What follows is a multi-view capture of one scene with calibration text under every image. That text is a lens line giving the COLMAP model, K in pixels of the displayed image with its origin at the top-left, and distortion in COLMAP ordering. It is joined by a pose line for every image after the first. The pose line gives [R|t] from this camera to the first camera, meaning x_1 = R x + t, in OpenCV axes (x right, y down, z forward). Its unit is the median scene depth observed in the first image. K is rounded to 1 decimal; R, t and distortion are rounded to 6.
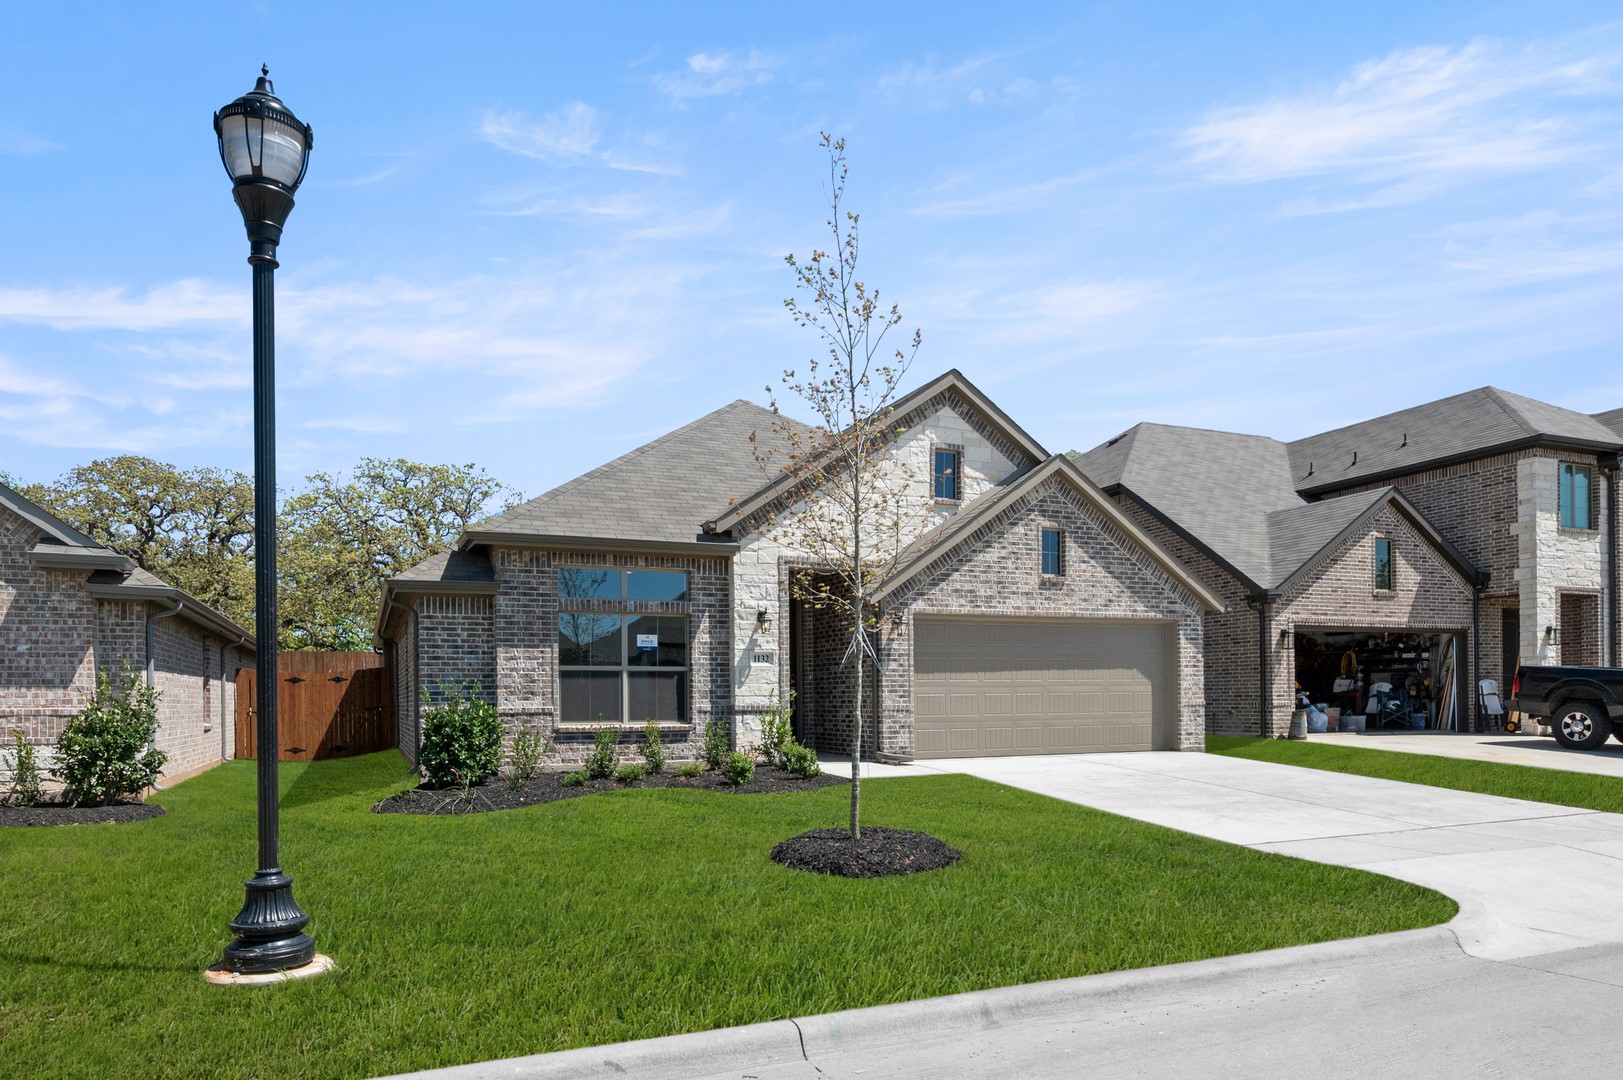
lens RADIAL K [[717.3, 0, 811.4], [0, 717.3, 531.2], [0, 0, 1]] dist [0.001393, -0.000012]
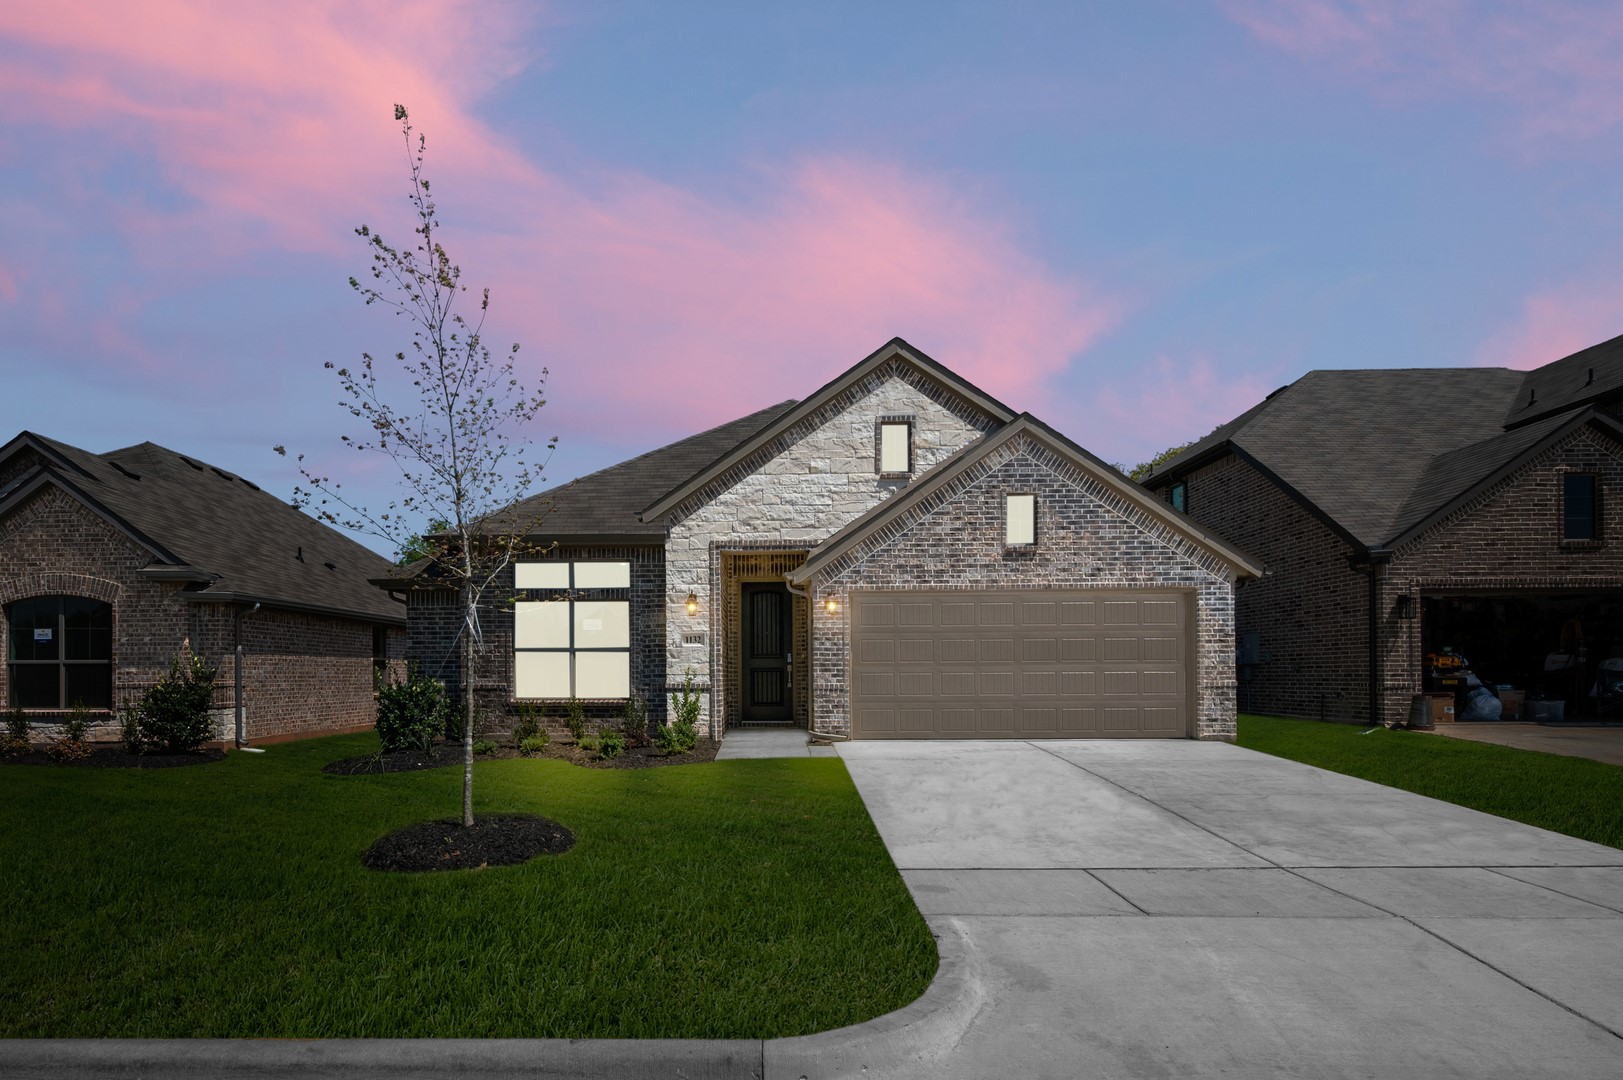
lens RADIAL K [[638.0, 0, 815.4], [0, 638.0, 537.2], [0, 0, 1]] dist [-0.000365, 0.000261]
pose [[0.950964, -0.060650, -0.303298, 0.348291], [0.067258, 0.997671, 0.011379, 0.025536], [0.301902, -0.031220, 0.952828, 0.145499]]
